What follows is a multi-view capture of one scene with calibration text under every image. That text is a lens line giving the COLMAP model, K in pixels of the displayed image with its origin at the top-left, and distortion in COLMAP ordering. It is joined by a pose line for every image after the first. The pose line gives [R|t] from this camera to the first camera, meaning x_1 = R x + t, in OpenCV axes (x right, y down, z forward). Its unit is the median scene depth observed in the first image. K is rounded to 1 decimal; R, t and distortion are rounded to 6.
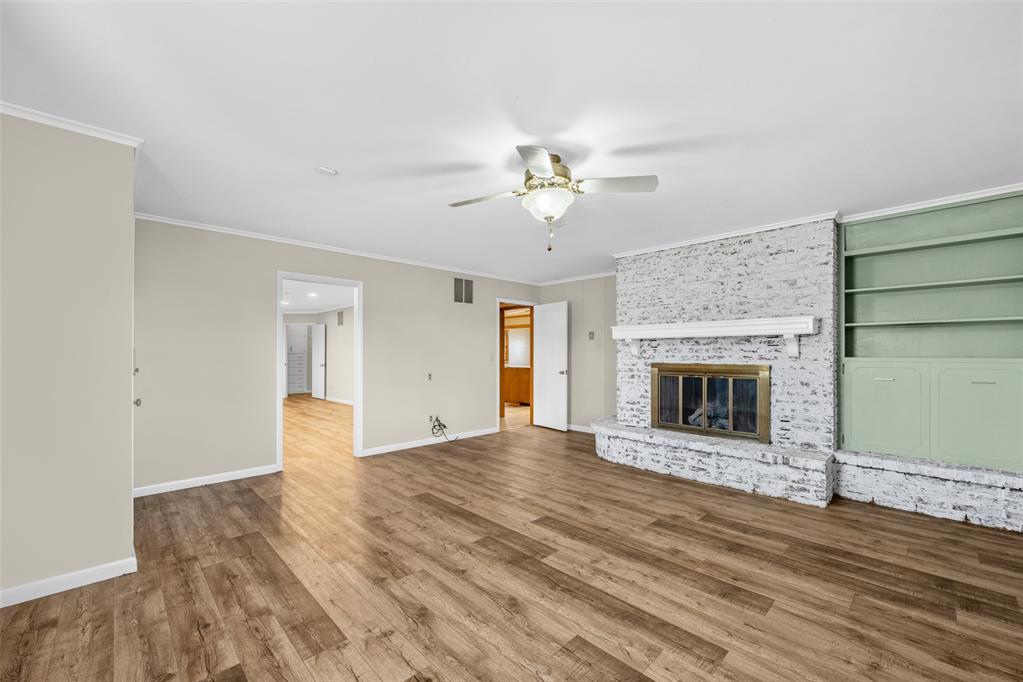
lens RADIAL K [[410.1, 0, 512.4], [0, 410.1, 352.9], [0, 0, 1]] dist [-0.005287, 0.001056]
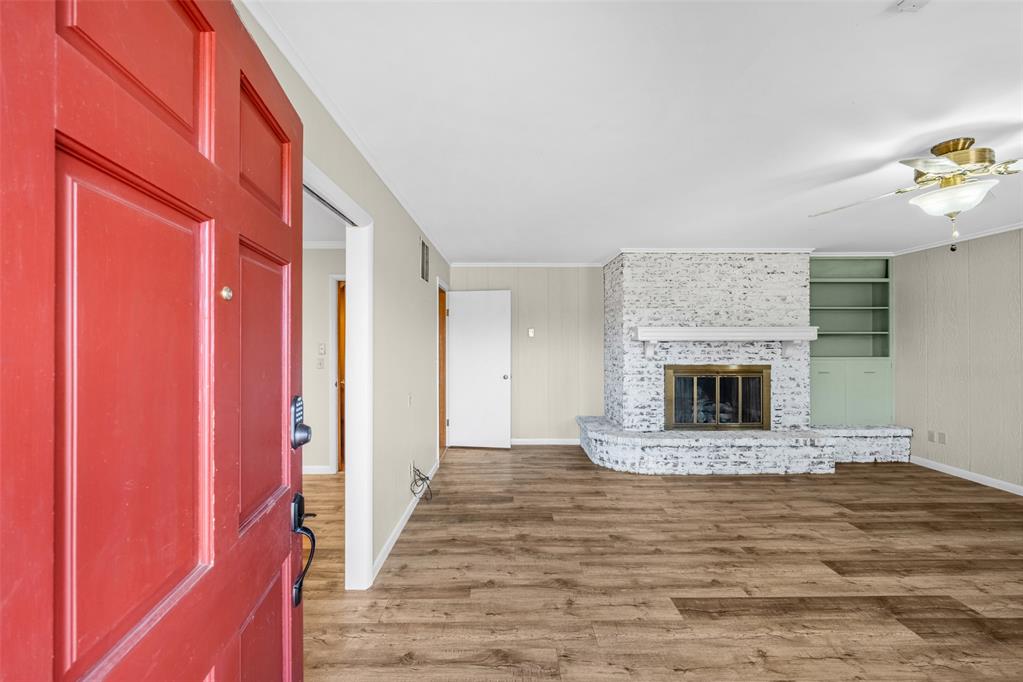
lens RADIAL K [[410.1, 0, 506.3], [0, 410.1, 340.8], [0, 0, 1]] dist [-0.005287, 0.001056]
pose [[0.694911, -0.000210, 0.719096, -0.787683], [0.000319, 1.000000, -0.000016, -0.041487], [-0.719096, 0.000240, 0.694911, 0.724766]]
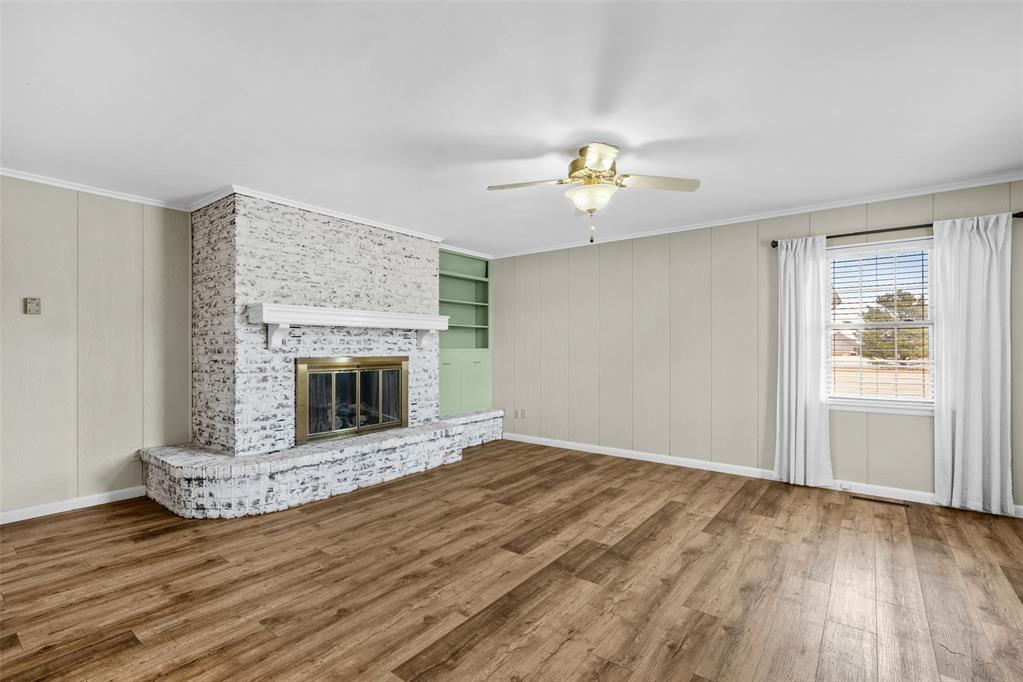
lens RADIAL K [[469.6, 0, 511.7], [0, 469.6, 346.7], [0, 0, 1]] dist [-0.002461, 0.000084]
pose [[-0.147587, -0.000080, 0.989049, -0.681049], [-0.002162, 0.999998, -0.000242, 0.004227], [-0.989047, -0.002174, -0.147586, 0.914555]]
